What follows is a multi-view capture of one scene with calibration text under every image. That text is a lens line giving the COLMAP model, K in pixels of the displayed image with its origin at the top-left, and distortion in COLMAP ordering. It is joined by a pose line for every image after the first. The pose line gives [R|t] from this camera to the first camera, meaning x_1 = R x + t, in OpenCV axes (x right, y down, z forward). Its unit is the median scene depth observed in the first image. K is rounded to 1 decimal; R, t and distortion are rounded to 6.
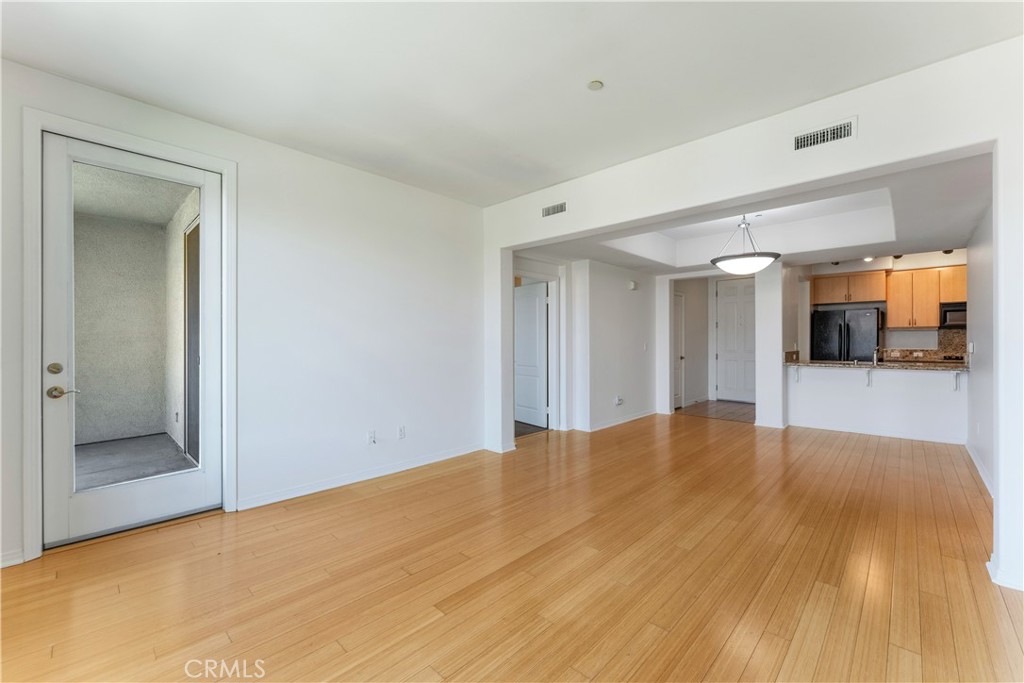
lens RADIAL K [[420.4, 0, 510.5], [0, 420.4, 339.4], [0, 0, 1]] dist [-0.005862, 0.000666]
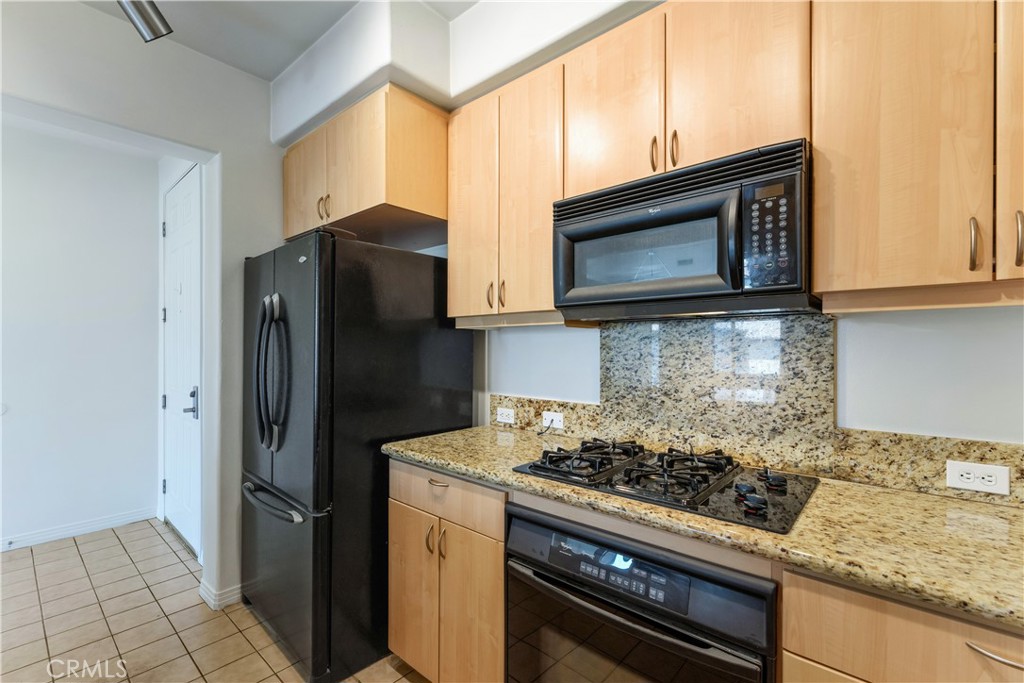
lens RADIAL K [[449.3, 0, 514.1], [0, 449.3, 348.9], [0, 0, 1]] dist [-0.001985, -0.000653]
pose [[0.998883, 0.004625, 0.047018, 1.013522], [-0.004885, 0.999973, 0.005406, -0.011525], [-0.046992, -0.005630, 0.998879, 0.777057]]
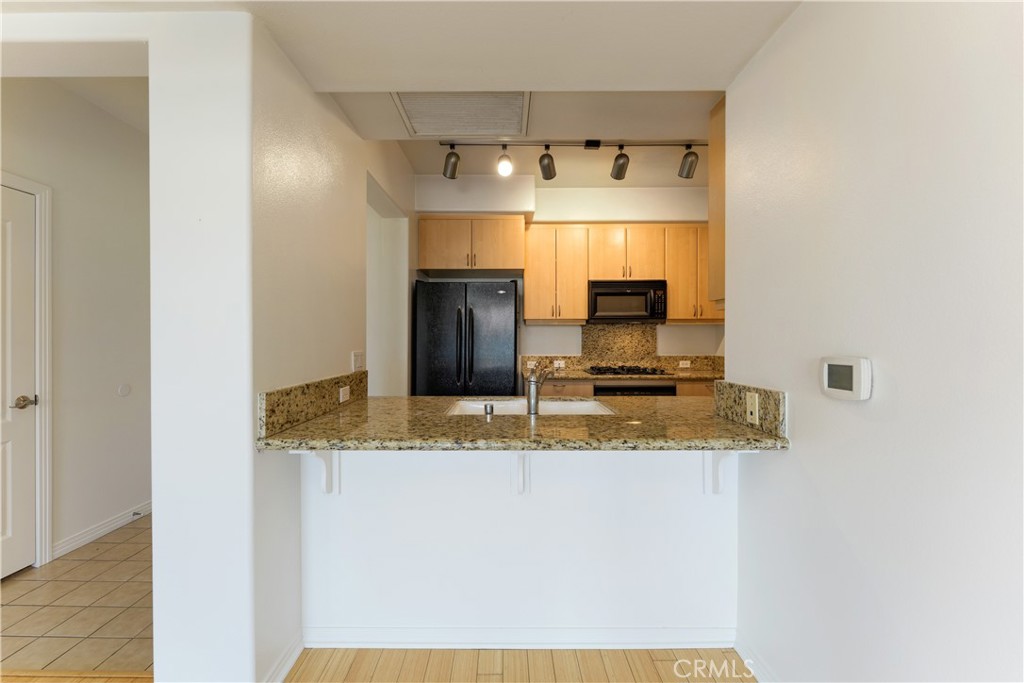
lens RADIAL K [[420.4, 0, 505.9], [0, 420.4, 342.9], [0, 0, 1]] dist [-0.005862, 0.000666]
pose [[0.724762, -0.005110, 0.688980, 0.523880], [-0.003485, 0.999933, 0.011081, -0.002702], [-0.688990, -0.010432, 0.724695, 0.649574]]
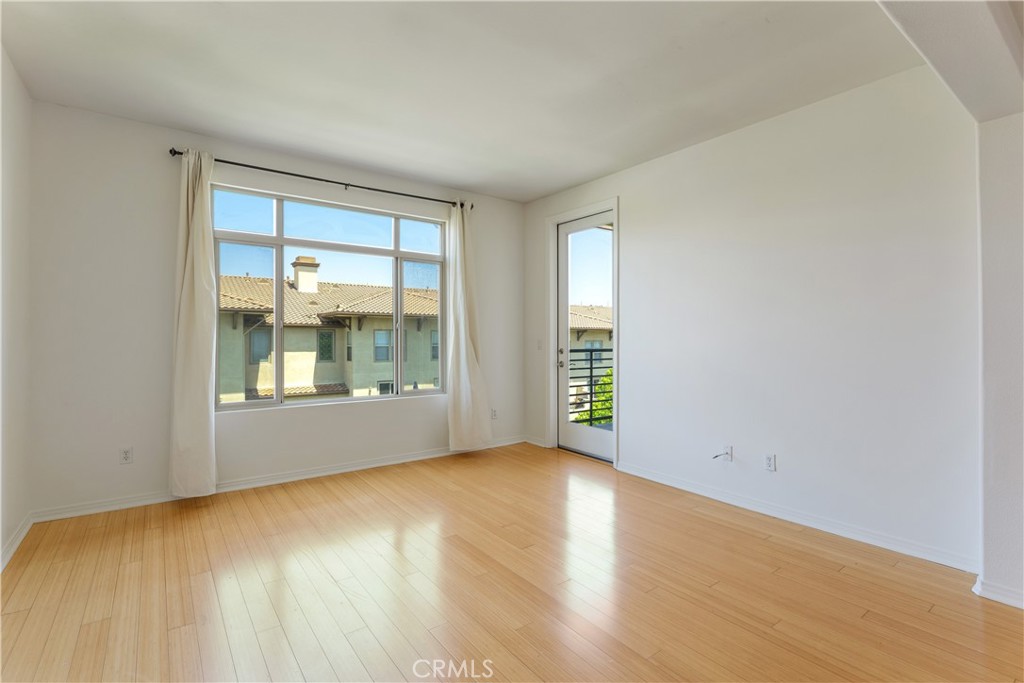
lens RADIAL K [[475.5, 0, 512.7], [0, 475.5, 335.3], [0, 0, 1]] dist [0.000160, 0.000900]
pose [[-0.163848, -0.001789, -0.986484, 0.378576], [0.000930, 0.999998, -0.001968, 0.001657], [0.986485, -0.001240, -0.163846, 0.421969]]
